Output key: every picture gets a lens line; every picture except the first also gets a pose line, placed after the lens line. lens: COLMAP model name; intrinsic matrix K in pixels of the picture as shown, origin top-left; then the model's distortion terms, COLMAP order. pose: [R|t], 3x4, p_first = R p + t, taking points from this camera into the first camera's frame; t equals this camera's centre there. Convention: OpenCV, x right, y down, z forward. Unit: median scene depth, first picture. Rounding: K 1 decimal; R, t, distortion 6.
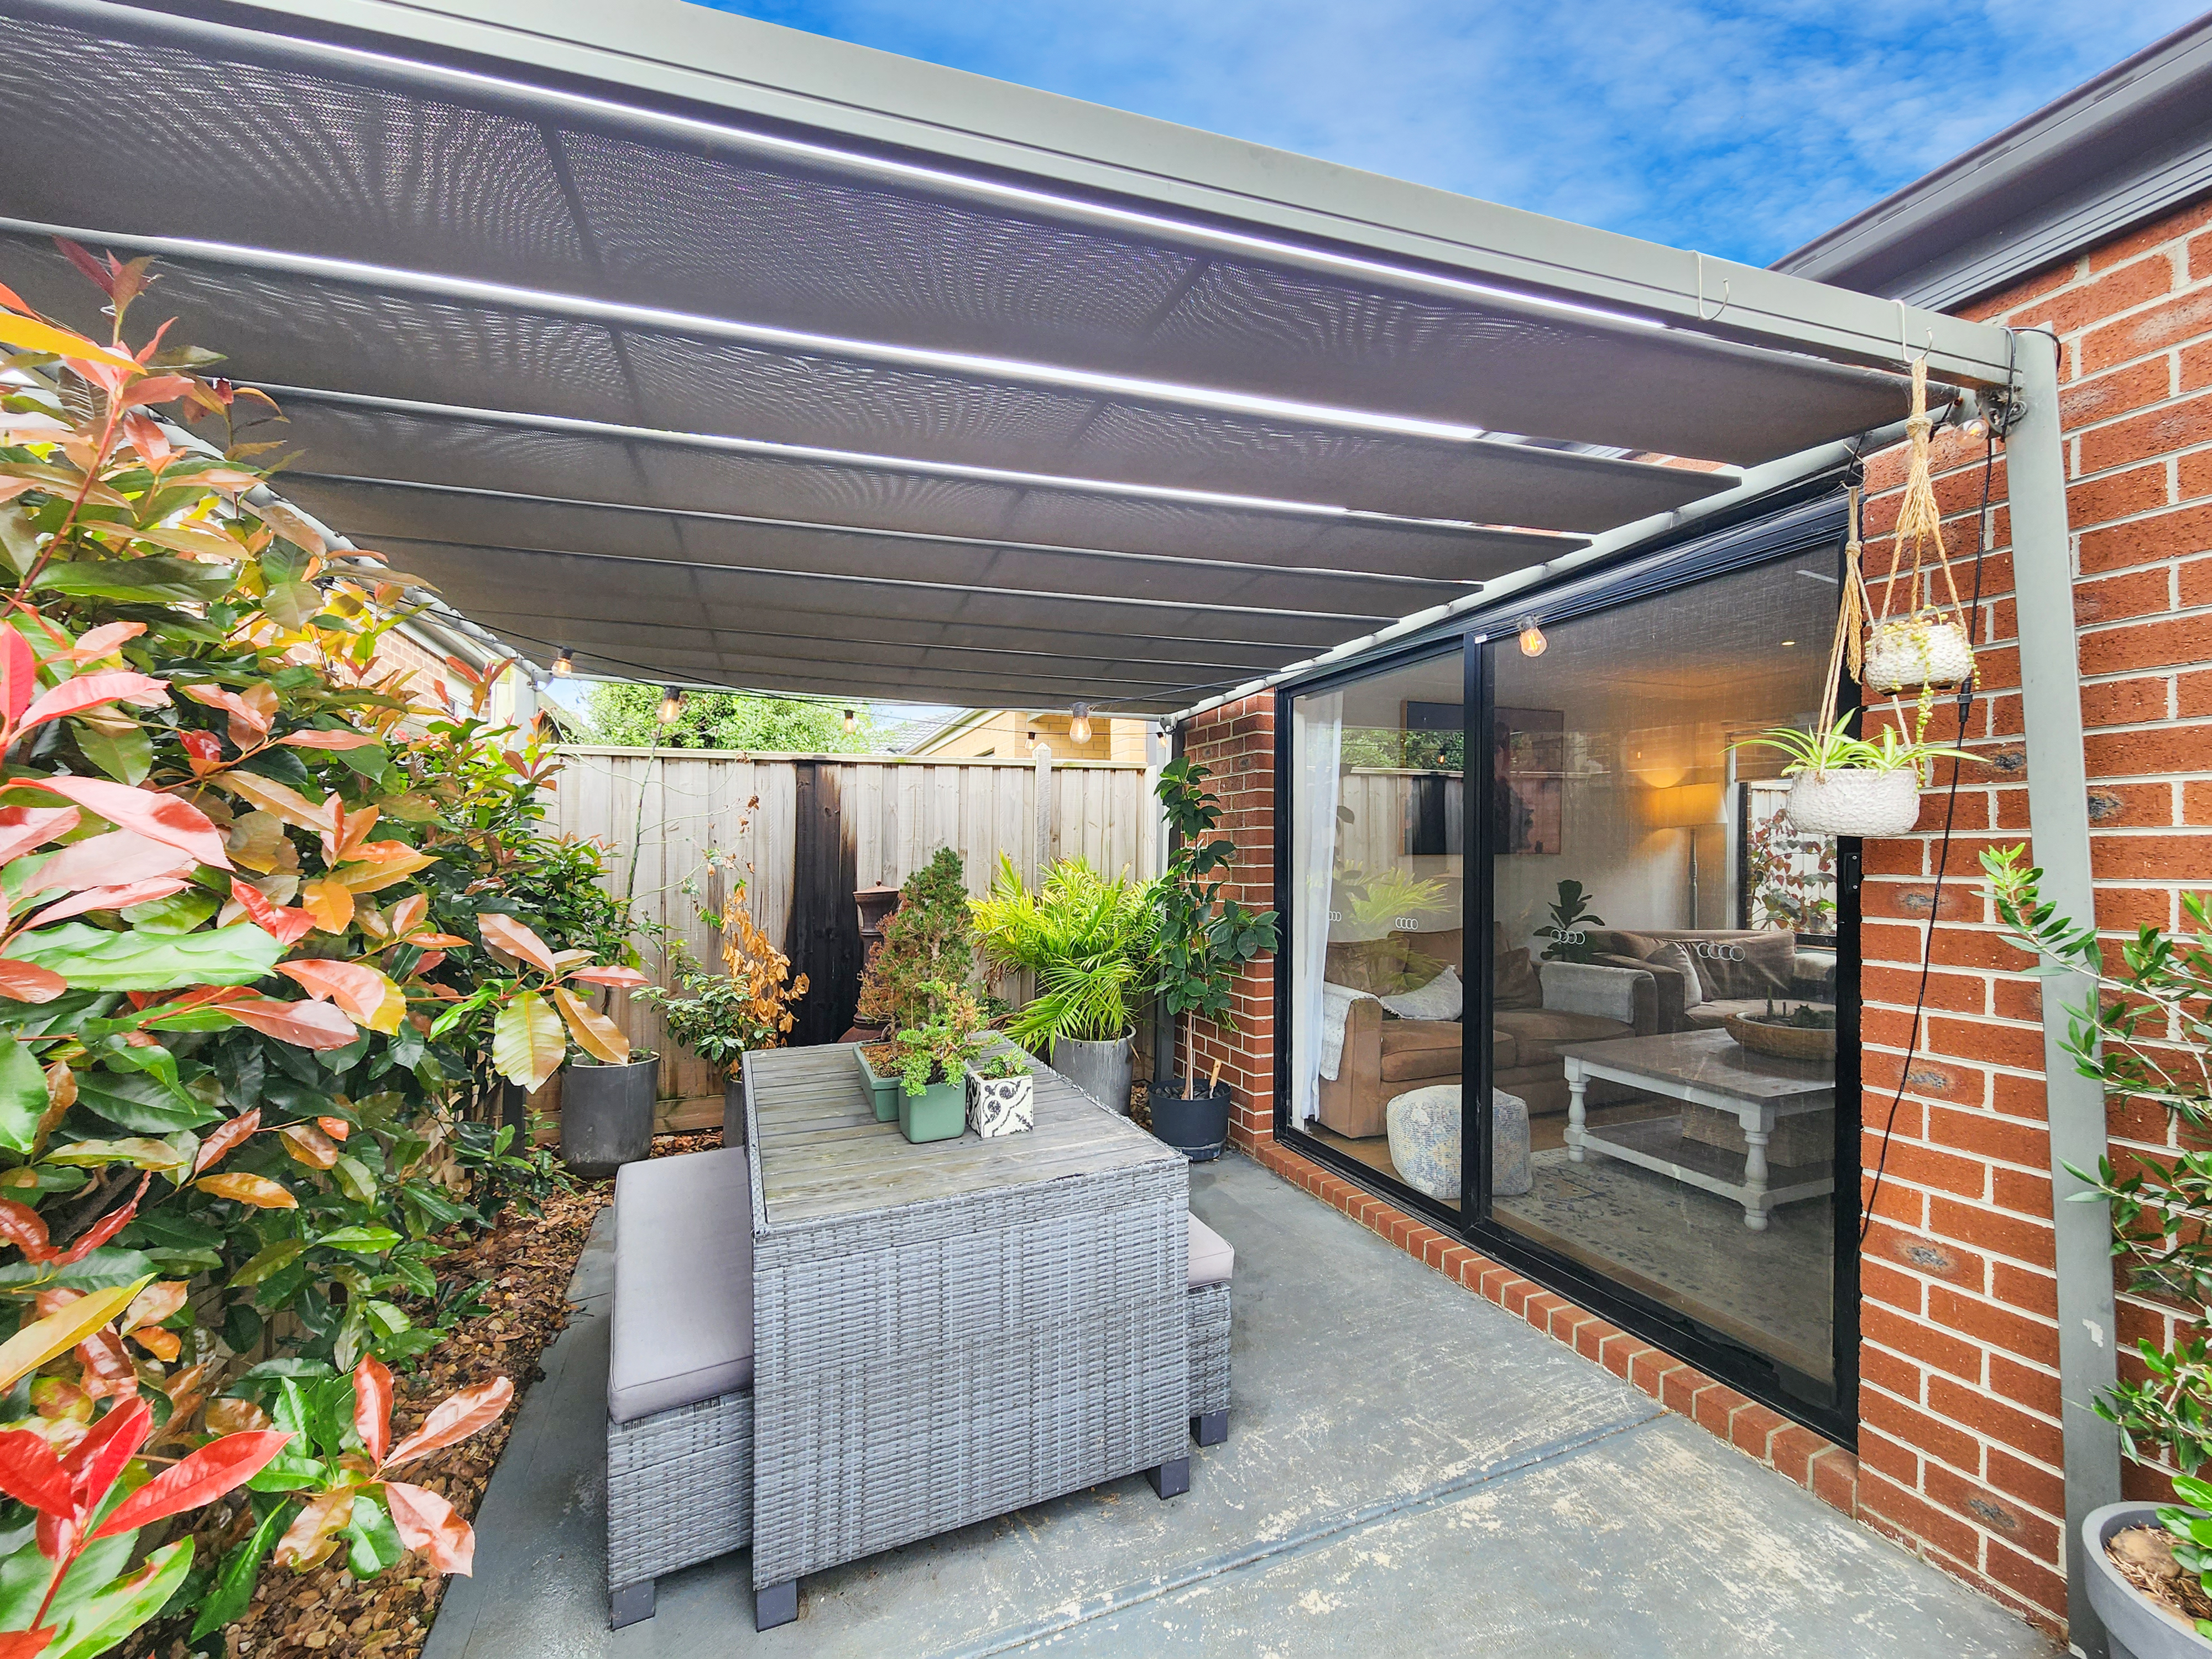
lens RADIAL K [[923.5, 0, 1099.4], [0, 923.5, 837.1], [0, 0, 1]] dist [0.001982, 0.000075]
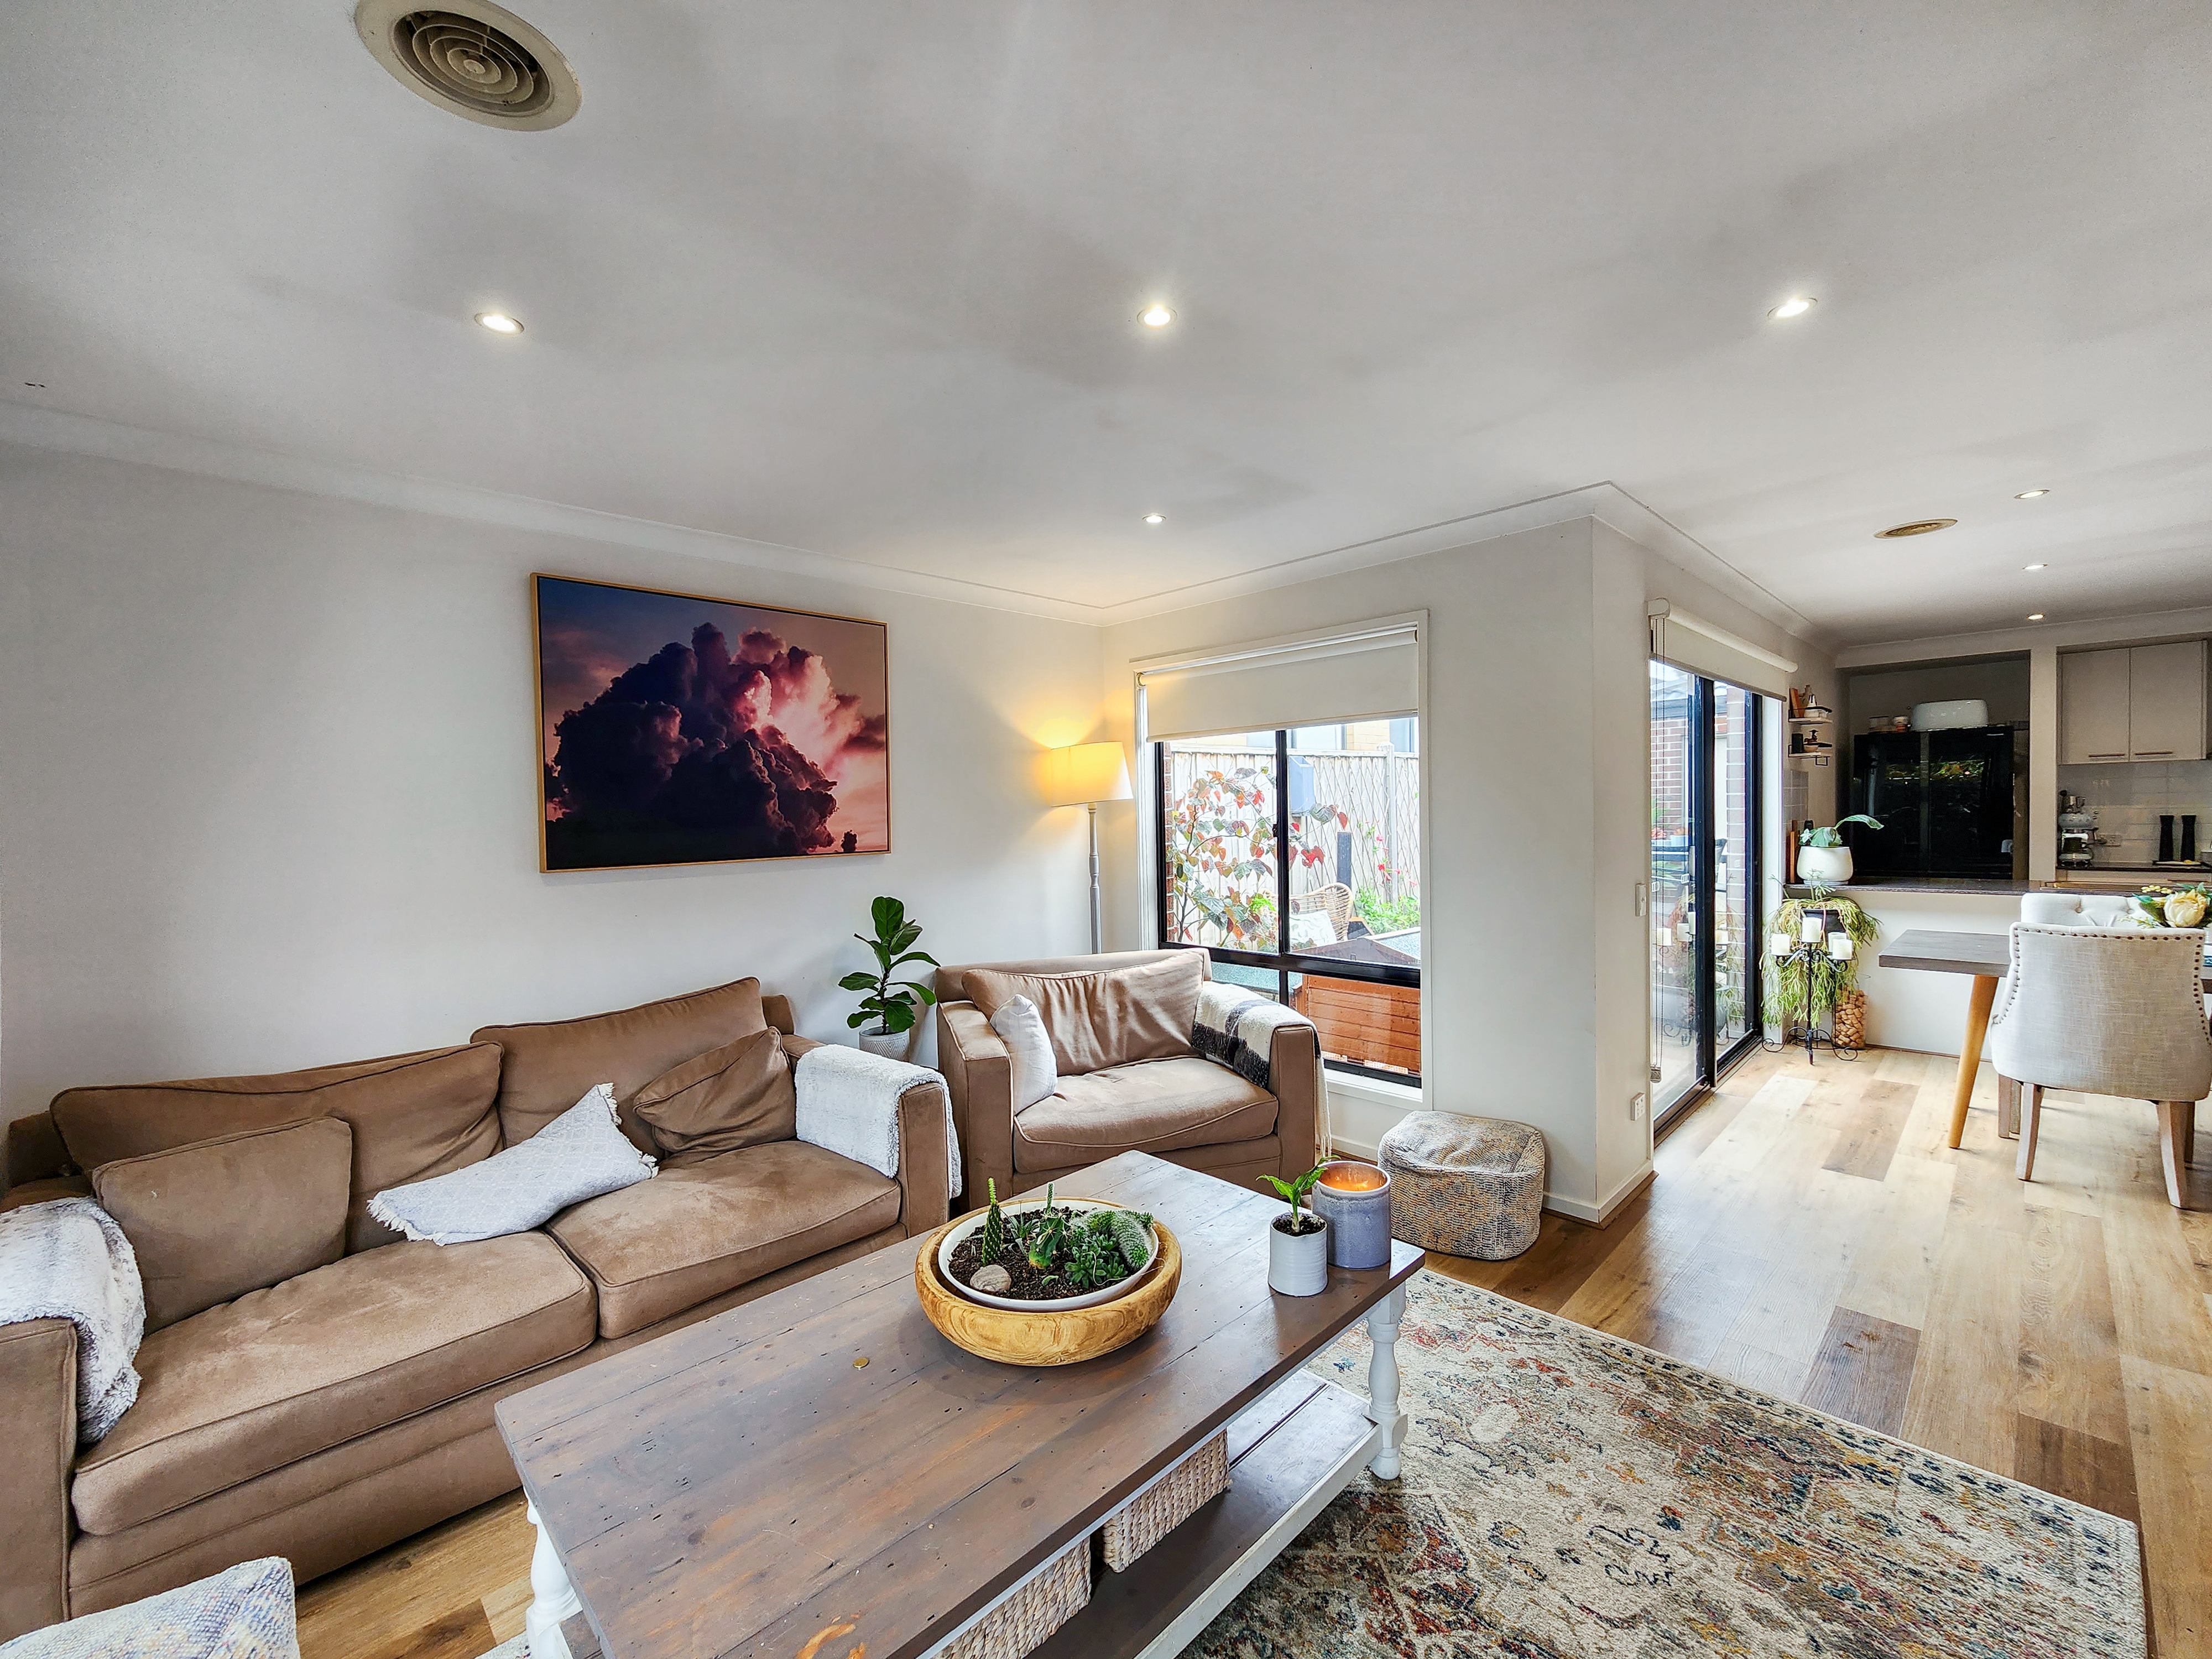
lens RADIAL K [[923.5, 0, 1106.5], [0, 923.5, 826.7], [0, 0, 1]] dist [0.001982, 0.000075]
pose [[0.915322, -0.028756, 0.401694, 0.366654], [0.024146, 0.999572, 0.016537, -0.005265], [-0.401998, -0.005437, 0.915625, 0.351909]]
